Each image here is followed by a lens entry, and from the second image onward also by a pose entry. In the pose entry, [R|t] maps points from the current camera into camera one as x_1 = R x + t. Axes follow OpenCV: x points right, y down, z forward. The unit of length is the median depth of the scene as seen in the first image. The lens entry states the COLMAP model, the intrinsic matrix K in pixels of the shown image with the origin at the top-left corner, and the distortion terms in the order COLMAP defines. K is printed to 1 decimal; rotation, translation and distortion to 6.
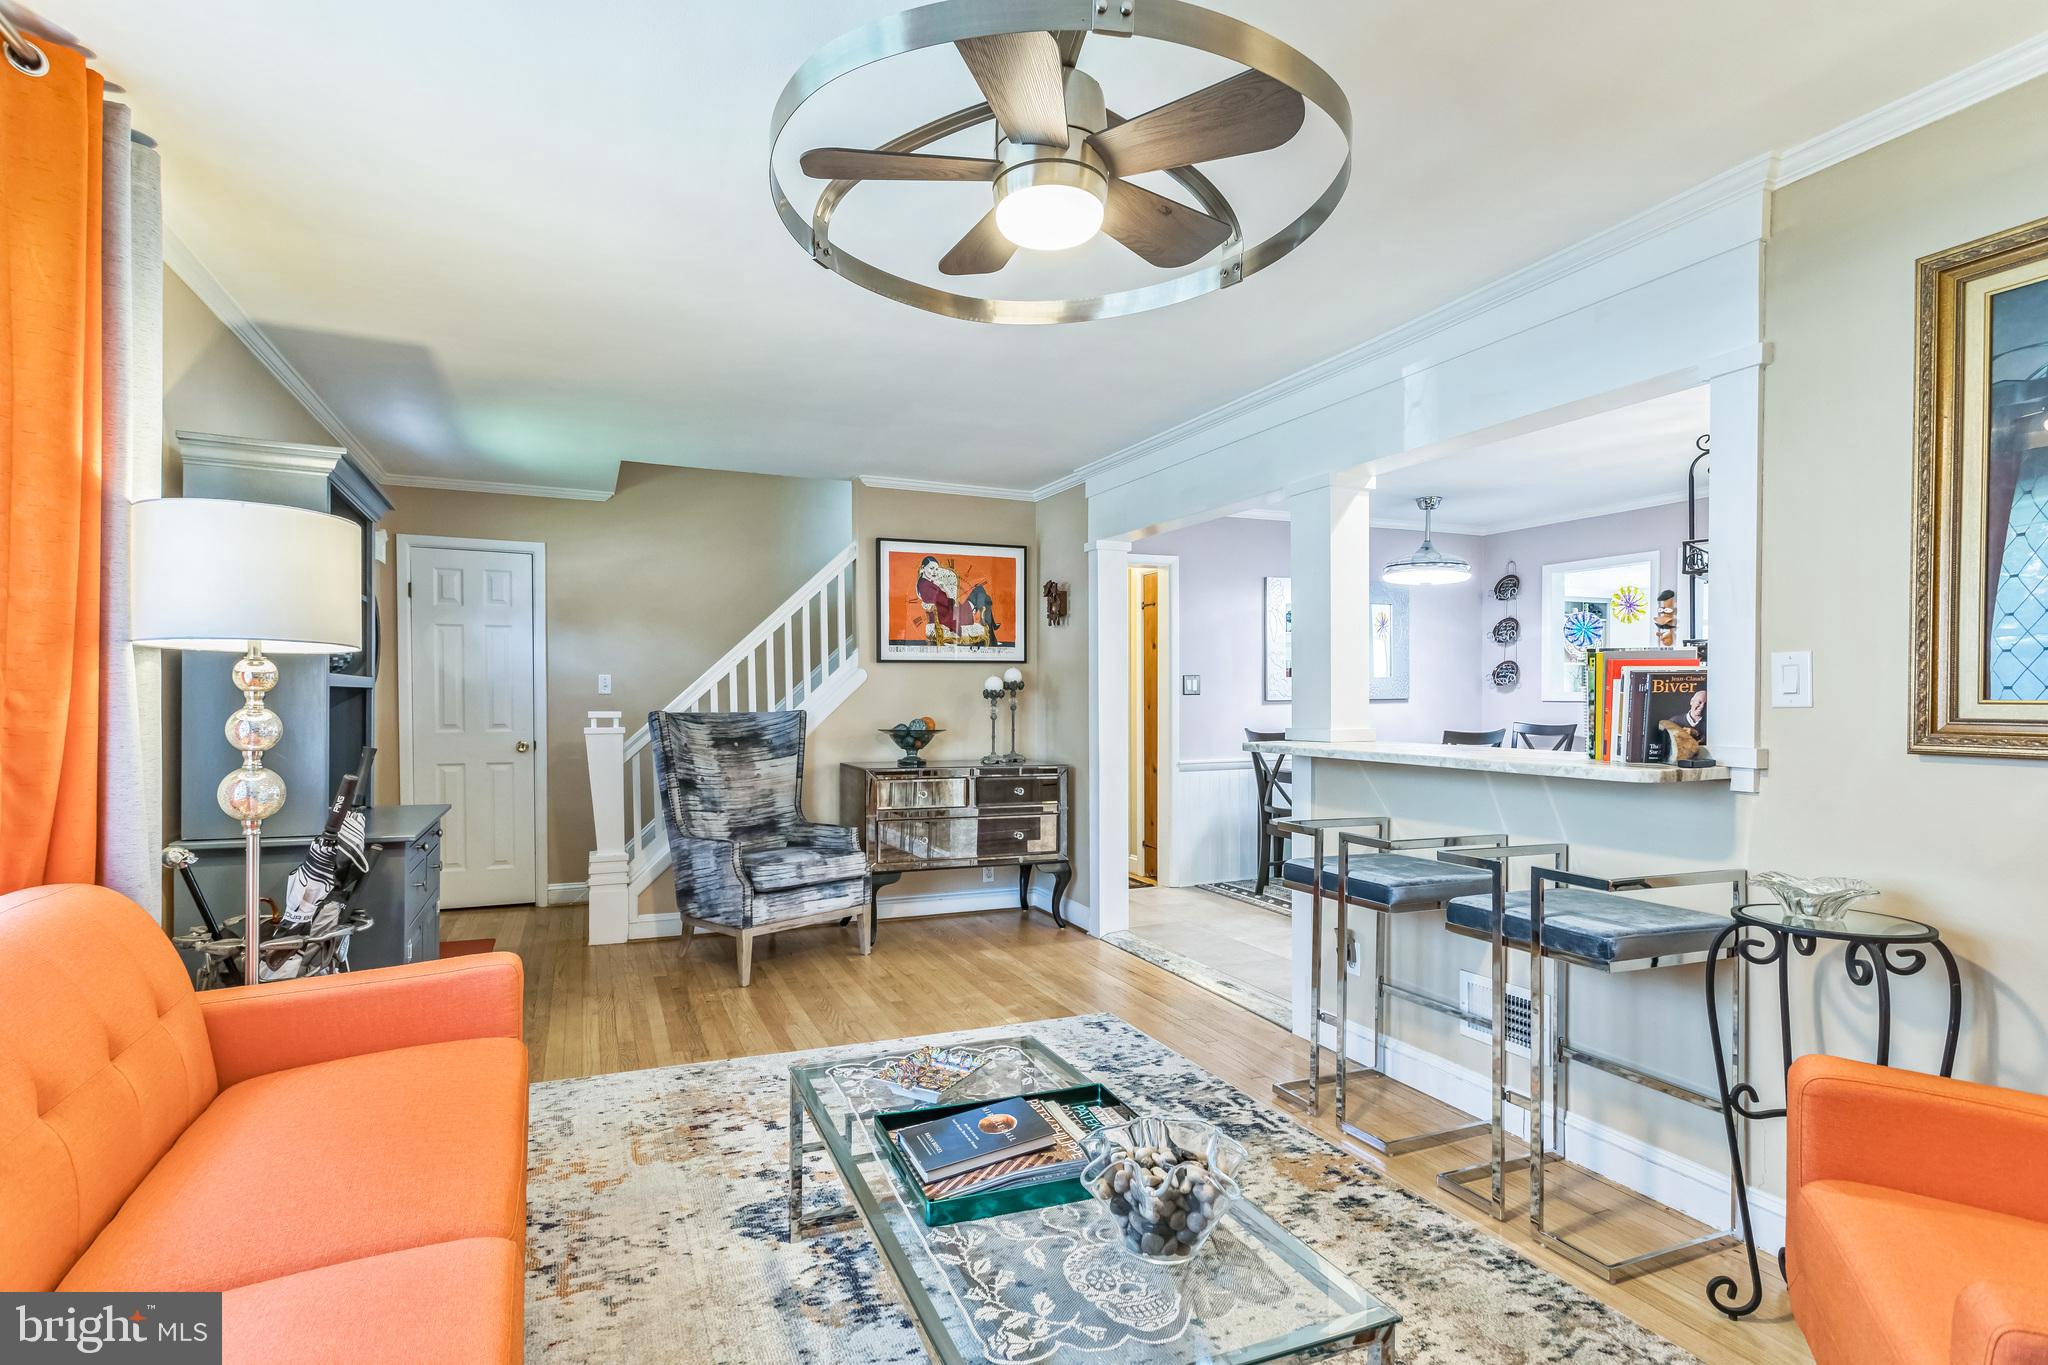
lens RADIAL K [[990.3, 0, 967.3], [0, 990.3, 692.4], [0, 0, 1]] dist [-0.000595, 0.001285]
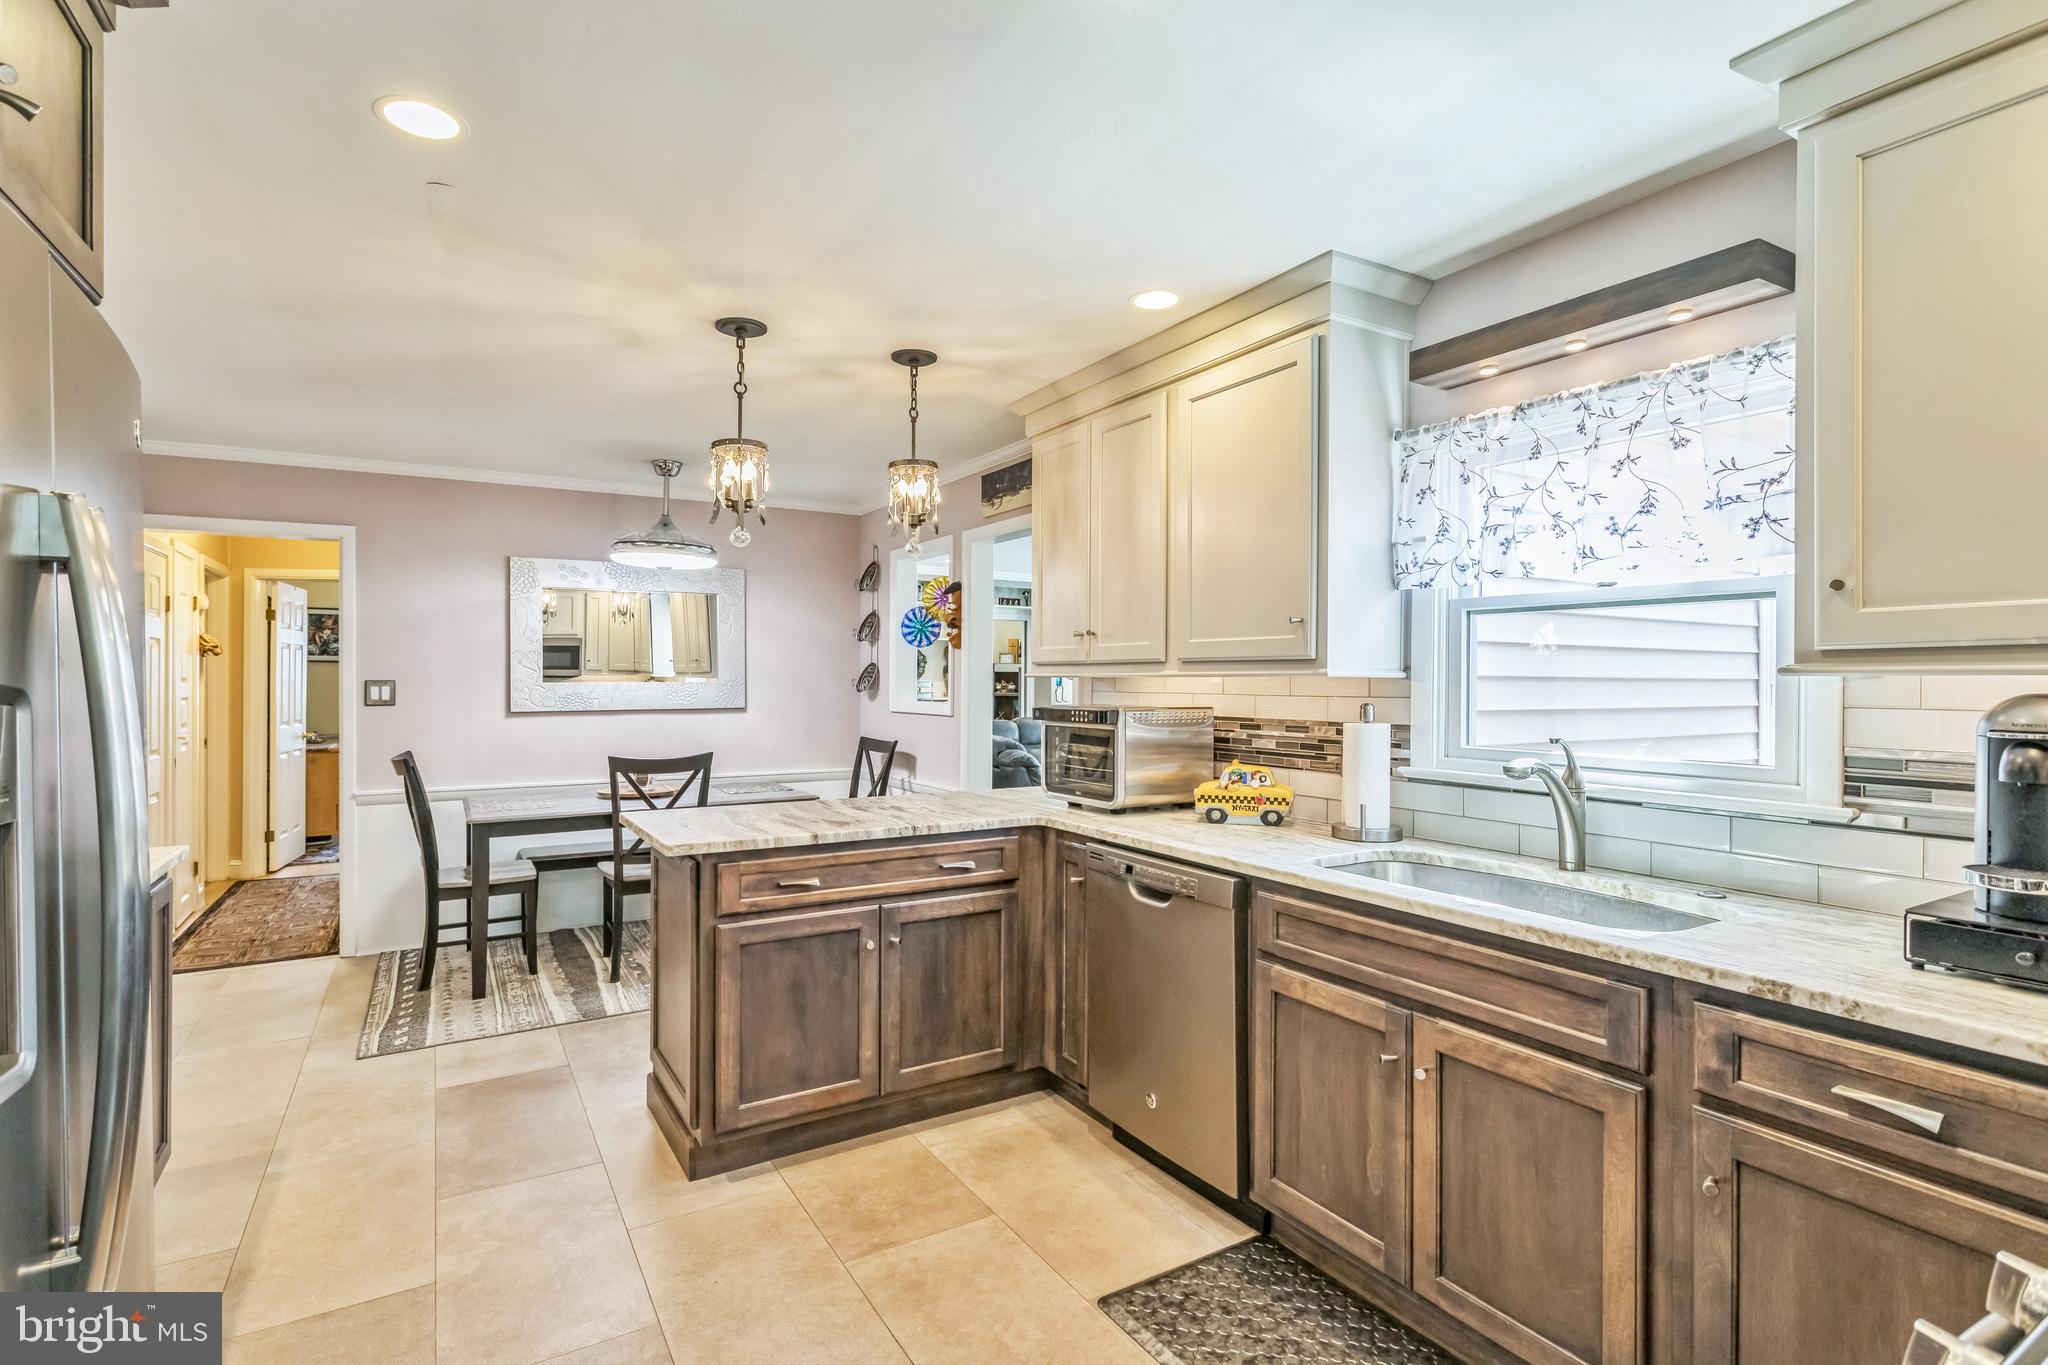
lens RADIAL K [[990.3, 0, 1020.2], [0, 990.3, 679.0], [0, 0, 1]] dist [-0.000595, 0.001285]
pose [[0.985194, 0.008362, 0.171239, 1.257492], [-0.008203, 0.999965, -0.001637, -0.044389], [-0.171247, 0.000208, 0.985228, 0.328573]]
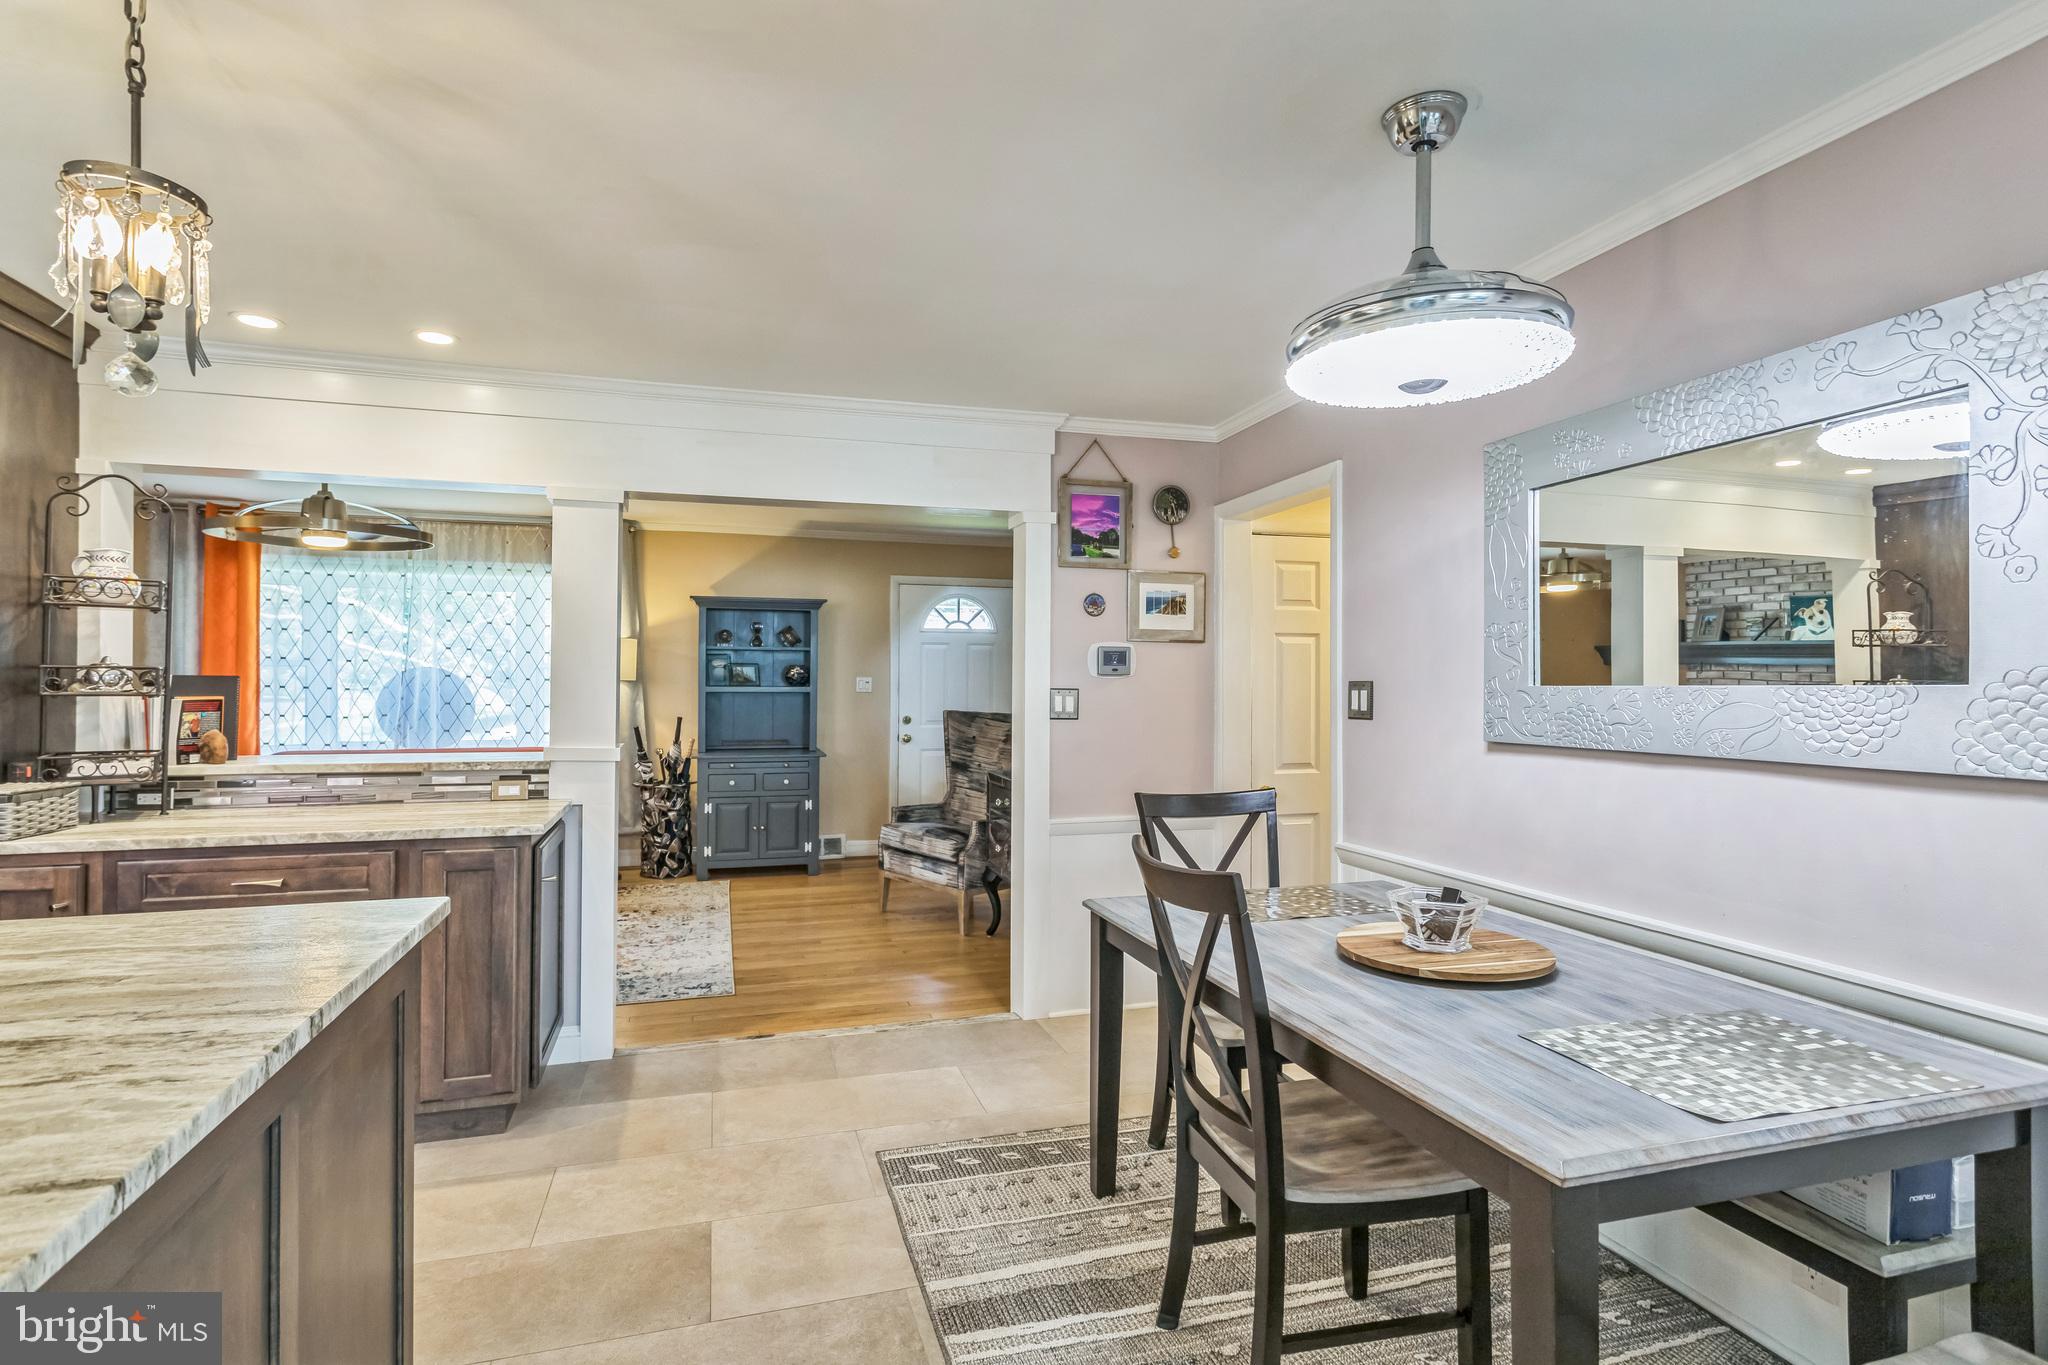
lens RADIAL K [[990.3, 0, 997.0], [0, 990.3, 684.0], [0, 0, 1]] dist [-0.000595, 0.001285]
pose [[-0.071160, 0.007430, -0.997437, 1.613250], [-0.004917, 0.999957, 0.007800, -0.039446], [0.997453, 0.005459, -0.071121, 1.821153]]
